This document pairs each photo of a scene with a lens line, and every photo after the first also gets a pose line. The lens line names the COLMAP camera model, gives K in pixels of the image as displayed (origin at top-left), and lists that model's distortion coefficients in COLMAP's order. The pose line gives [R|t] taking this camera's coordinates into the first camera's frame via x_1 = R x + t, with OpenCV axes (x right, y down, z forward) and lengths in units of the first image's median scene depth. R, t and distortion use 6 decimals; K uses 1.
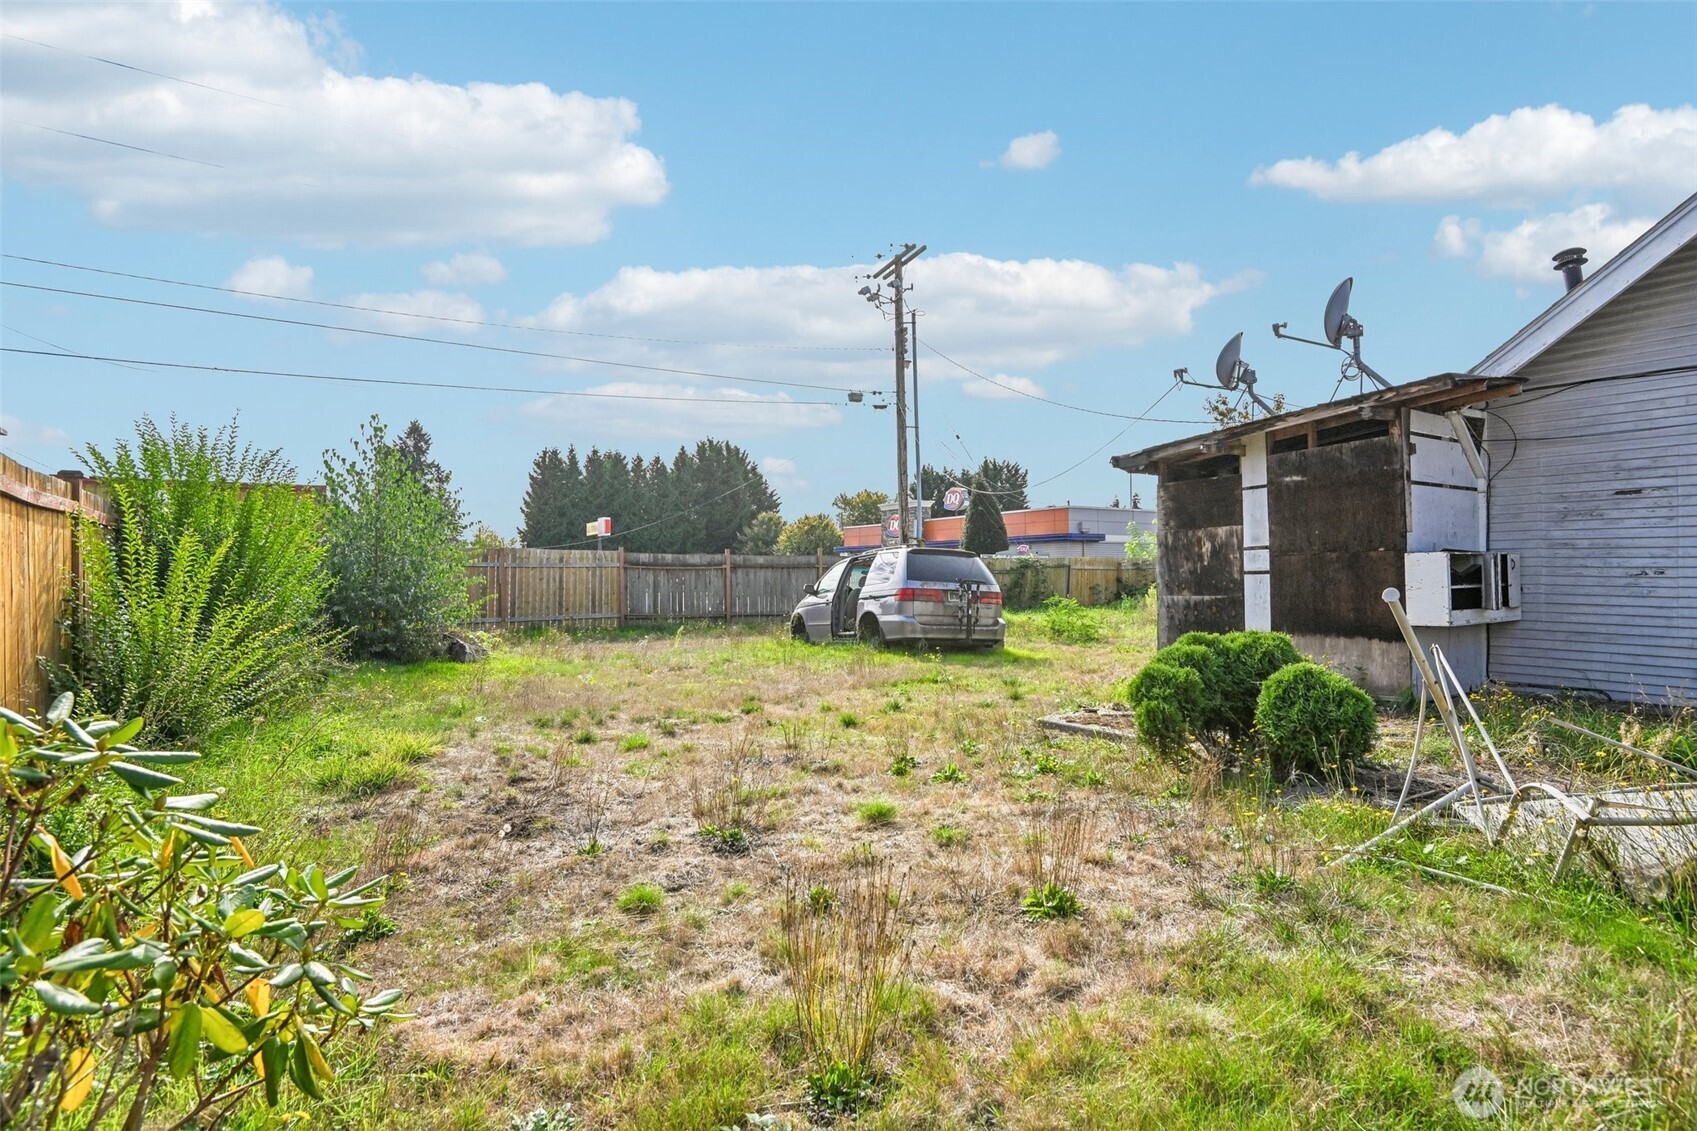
lens RADIAL K [[919.8, 0, 845.3], [0, 919.8, 578.8], [0, 0, 1]] dist [-0.000771, -0.002292]
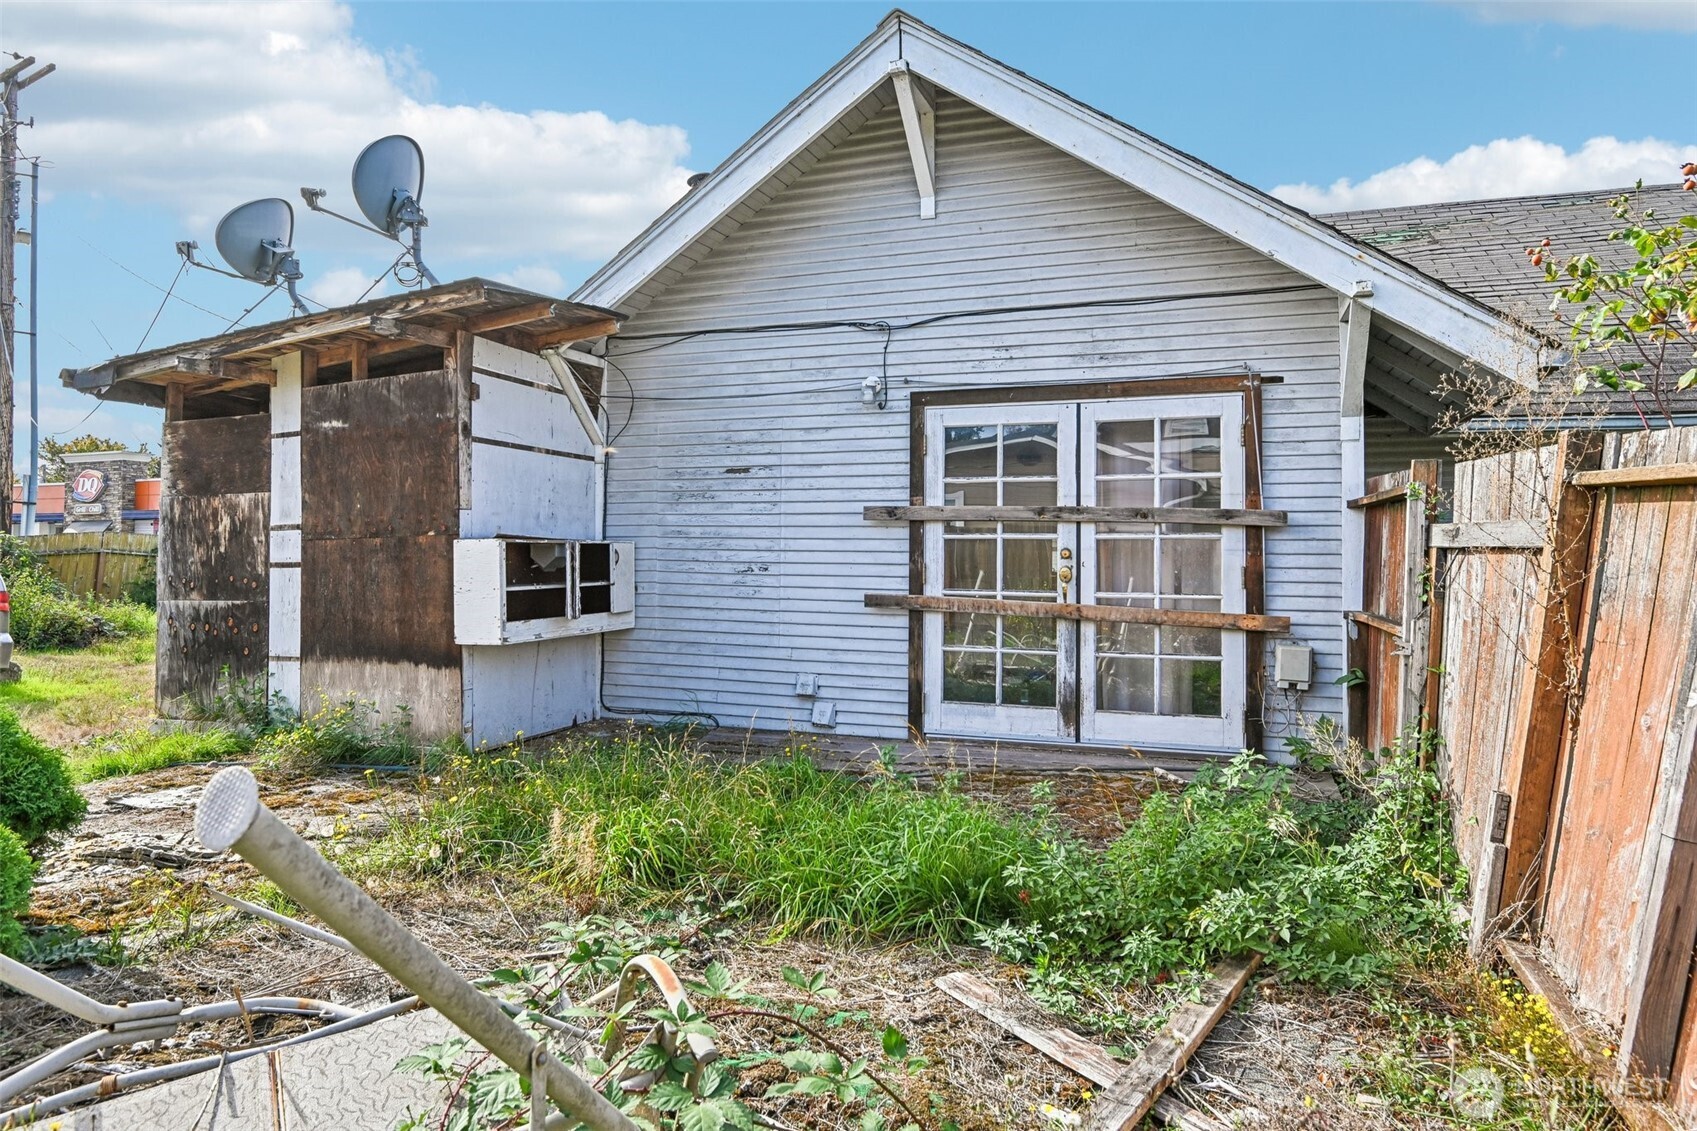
lens RADIAL K [[1020.1, 0, 852.5], [0, 1020.1, 557.1], [0, 0, 1]] dist [0.006907, -0.000027]
pose [[0.811330, 0.009405, 0.584513, 0.379613], [-0.005767, 0.999951, -0.008085, -0.009590], [-0.584560, 0.003189, 0.811344, 0.188842]]
